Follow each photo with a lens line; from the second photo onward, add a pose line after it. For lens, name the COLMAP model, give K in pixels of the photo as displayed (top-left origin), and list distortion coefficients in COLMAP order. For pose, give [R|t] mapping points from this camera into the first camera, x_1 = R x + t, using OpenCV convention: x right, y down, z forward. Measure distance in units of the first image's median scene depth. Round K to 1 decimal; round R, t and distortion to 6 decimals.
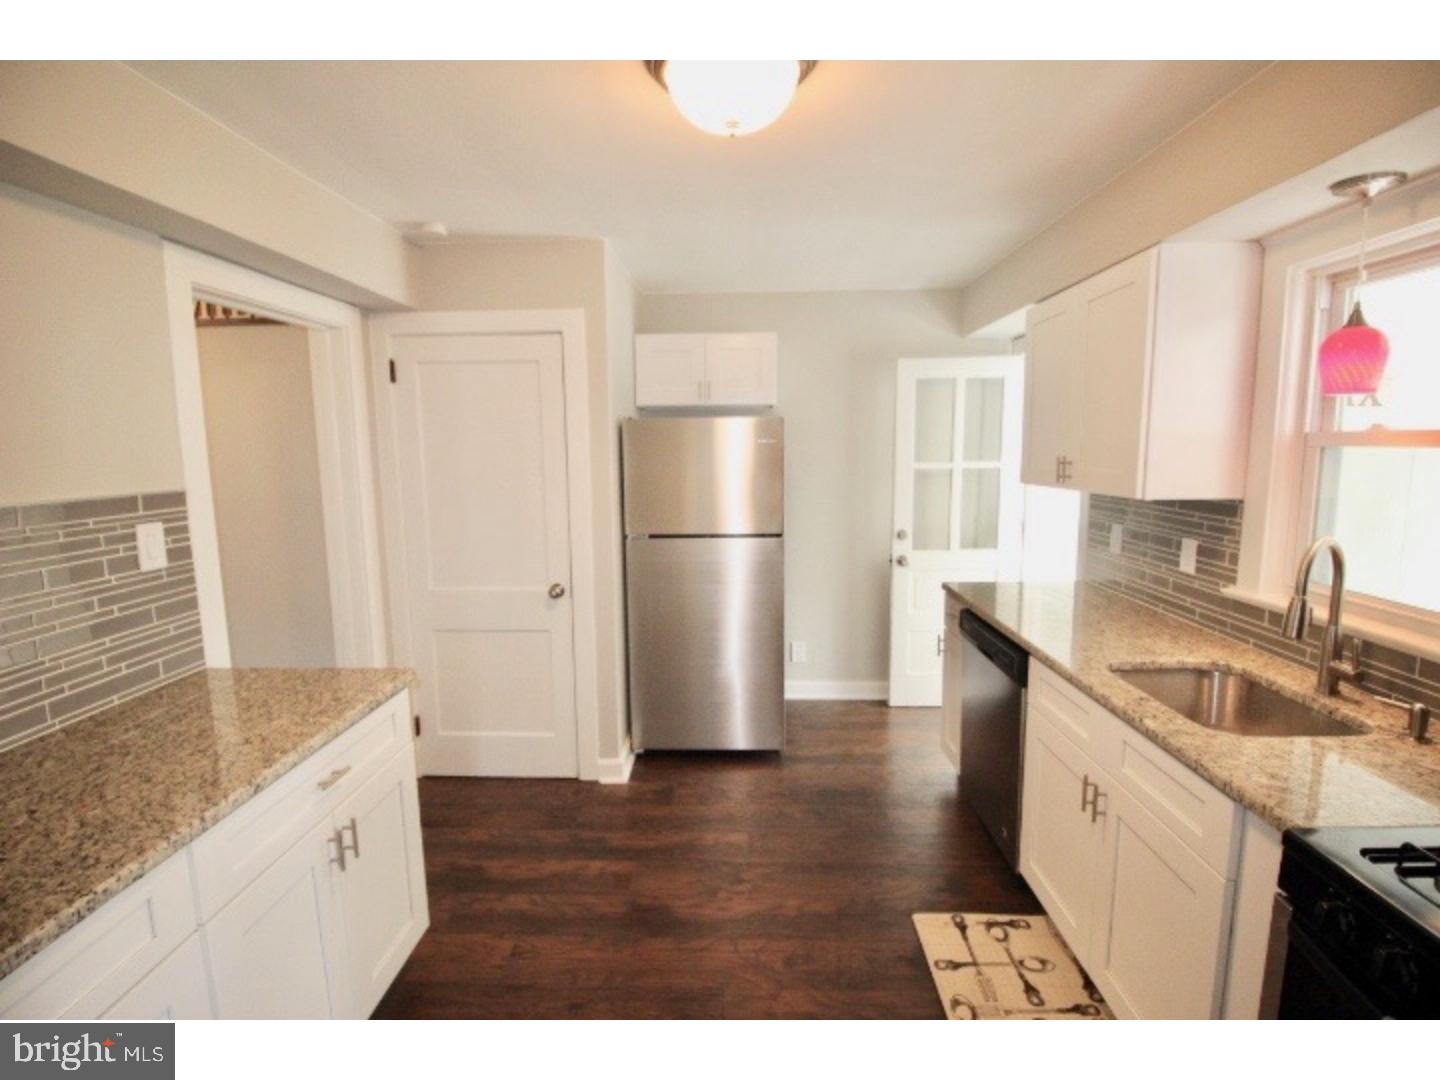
lens RADIAL K [[664.8, 0, 713.4], [0, 664.8, 529.7], [0, 0, 1]] dist [-0.014081, -0.002651]
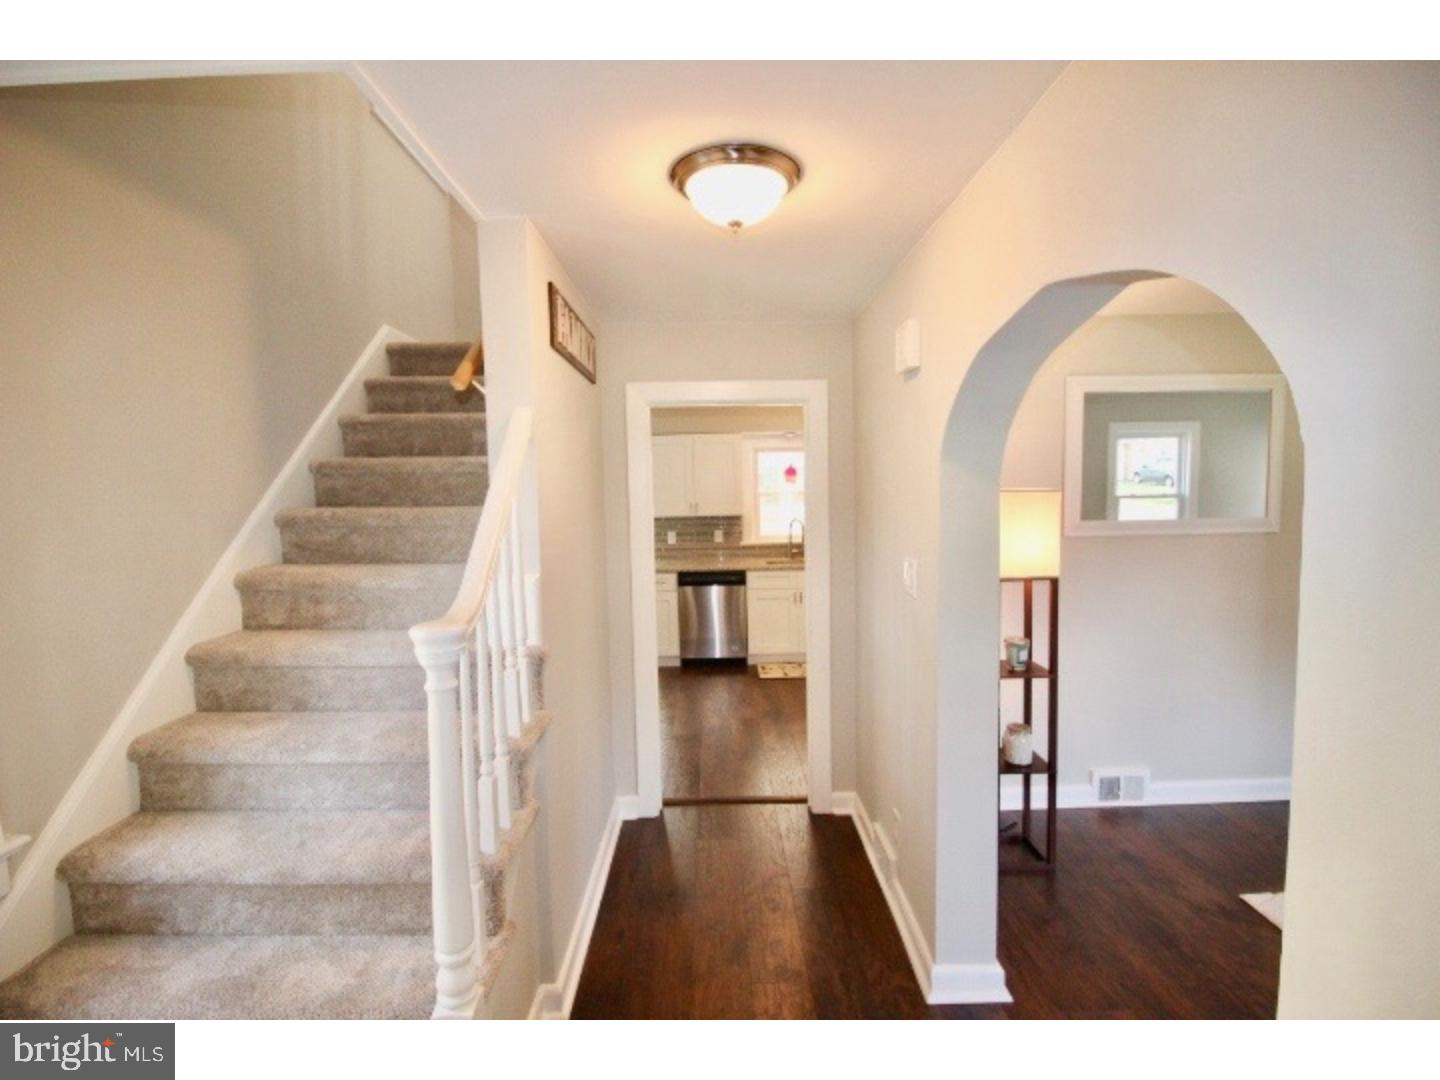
lens RADIAL K [[664.8, 0, 717.1], [0, 664.8, 534.1], [0, 0, 1]] dist [-0.014081, -0.002651]
pose [[-0.052559, -0.065312, 0.996480, -2.577377], [0.148707, 0.986221, 0.072484, -0.215647], [-0.987483, 0.151994, -0.042123, 1.364918]]
